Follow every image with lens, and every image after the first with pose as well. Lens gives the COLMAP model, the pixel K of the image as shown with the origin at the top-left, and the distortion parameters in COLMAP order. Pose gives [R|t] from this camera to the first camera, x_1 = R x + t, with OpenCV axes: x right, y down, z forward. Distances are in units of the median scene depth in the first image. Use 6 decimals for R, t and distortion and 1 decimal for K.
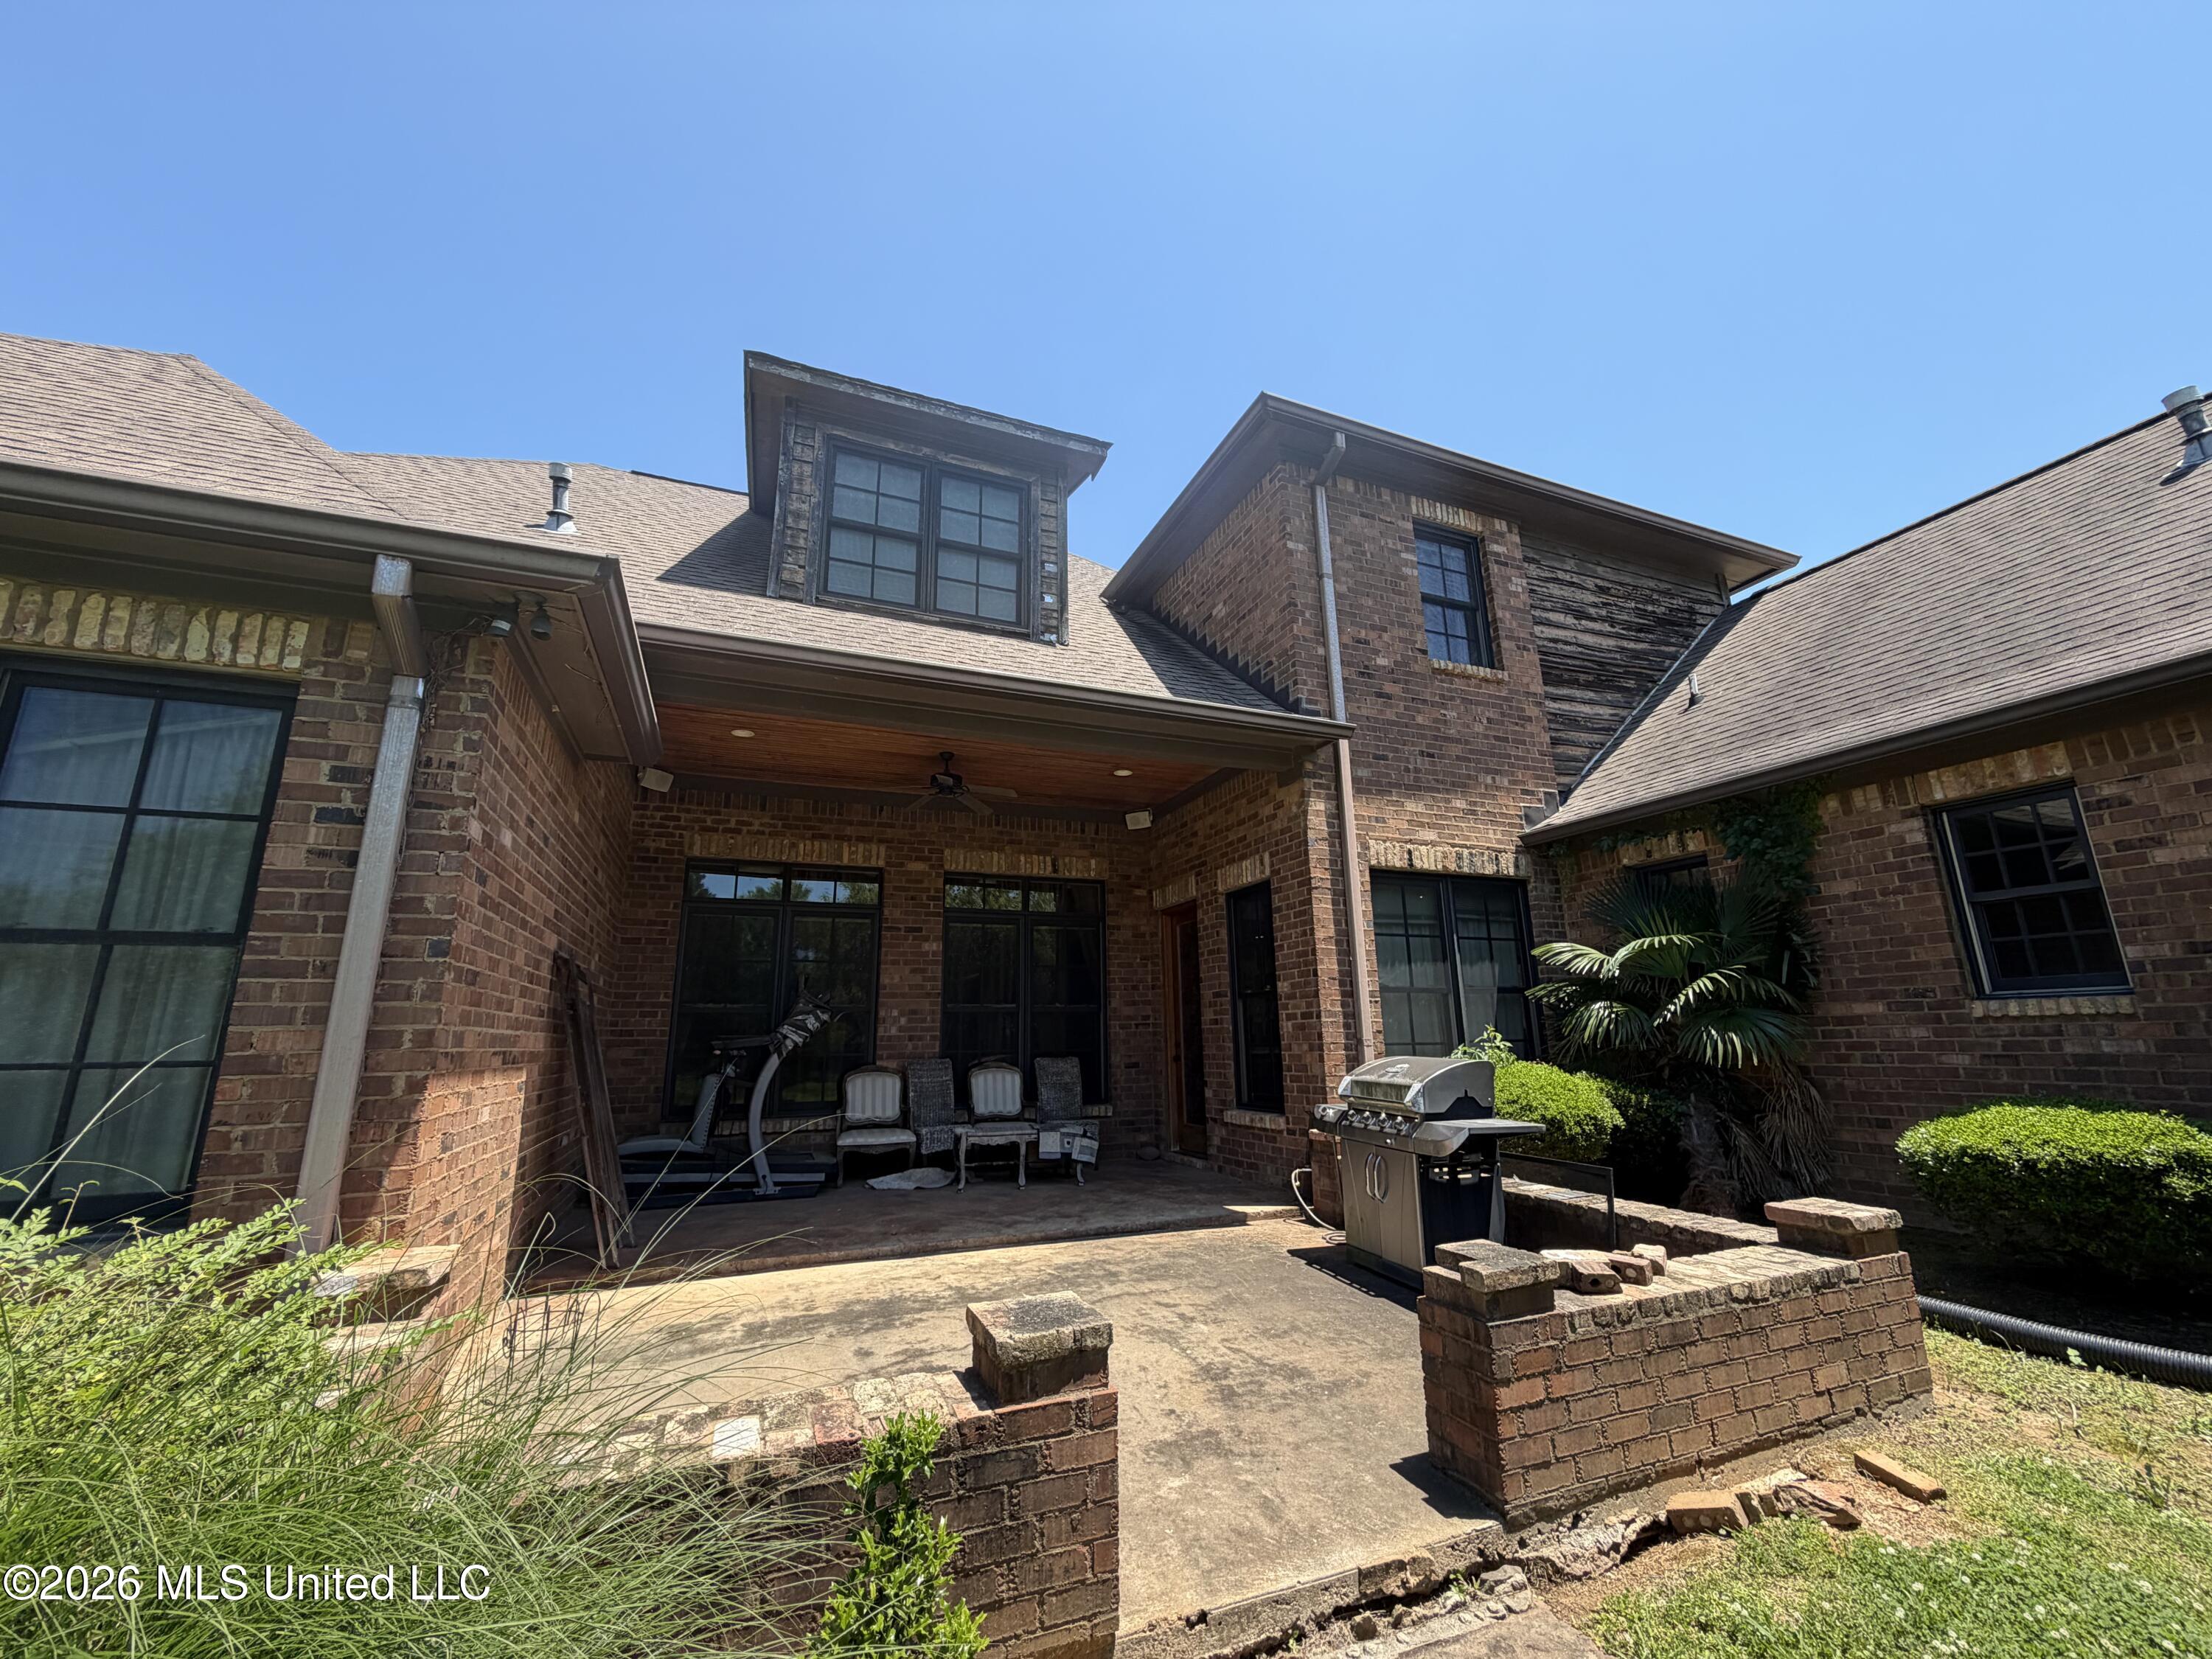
lens RADIAL K [[880.7, 0, 1096.5], [0, 880.7, 830.5], [0, 0, 1]] dist [-0.000873, 0.000291]
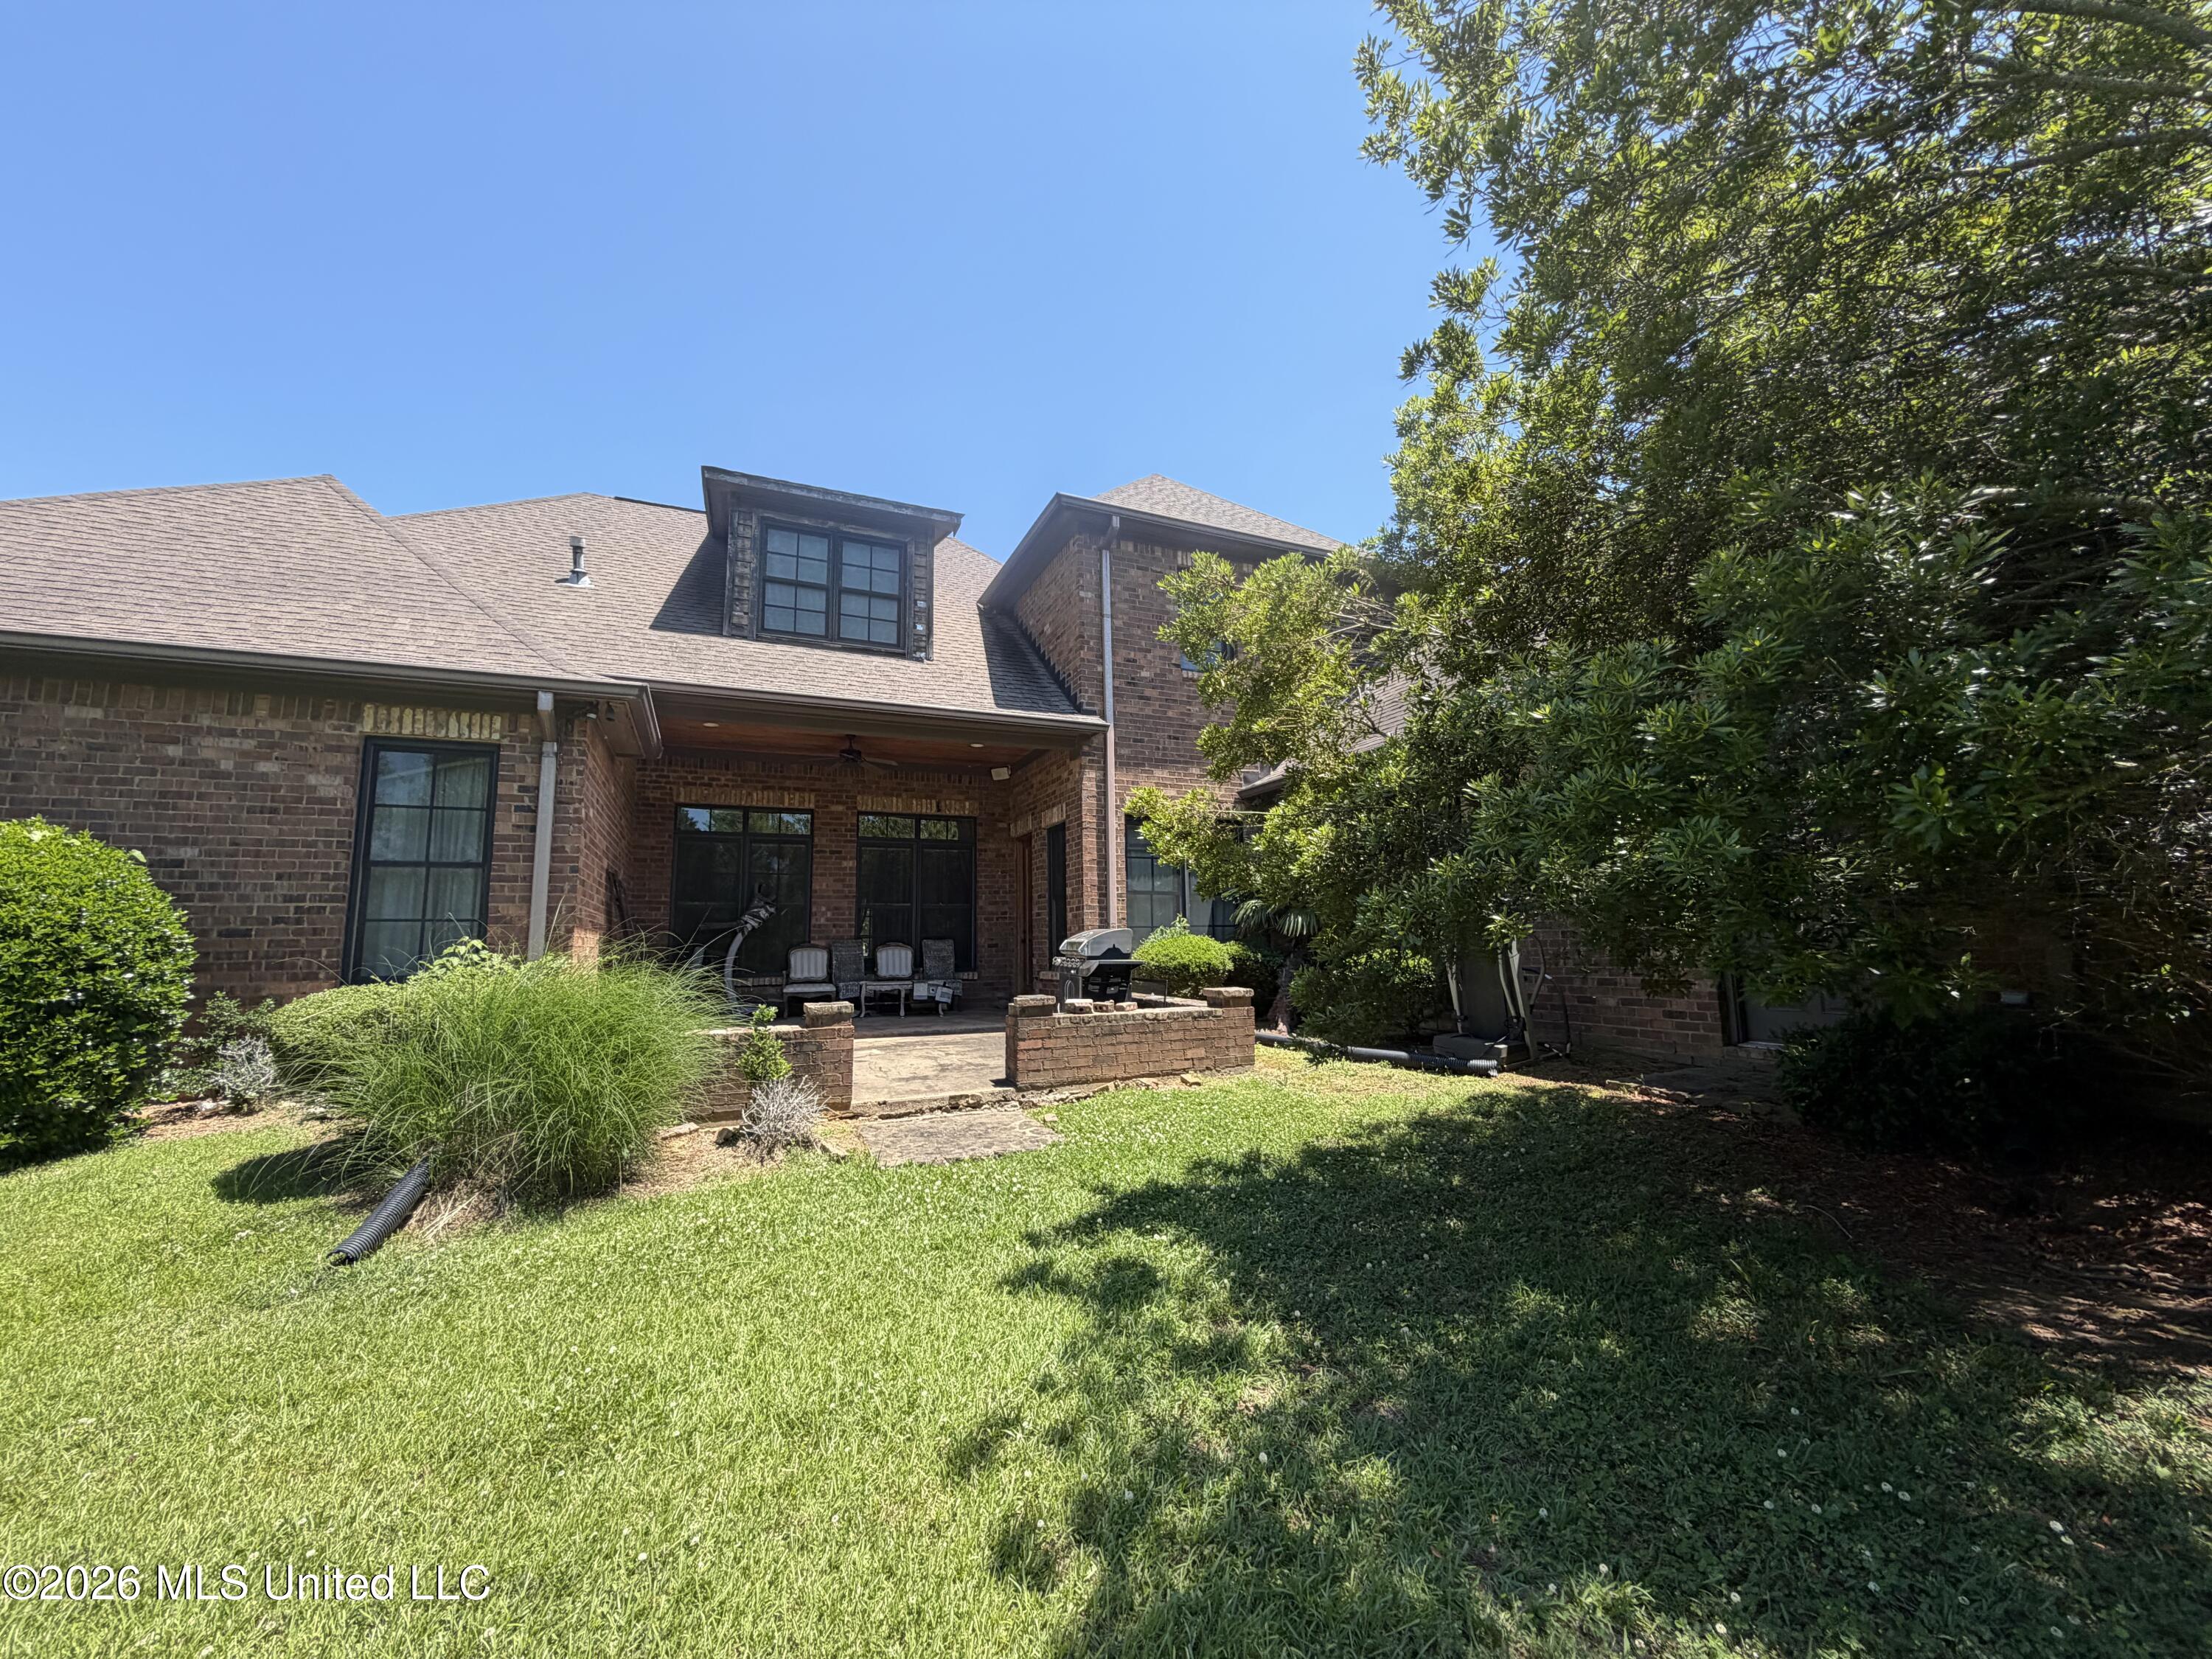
lens RADIAL K [[880.7, 0, 1096.5], [0, 880.7, 830.5], [0, 0, 1]] dist [-0.000873, 0.000291]
pose [[0.999649, 0.002793, 0.026362, 0.218405], [-0.005427, 0.994934, 0.100381, -0.083771], [-0.025948, -0.100489, 0.994600, -0.531544]]
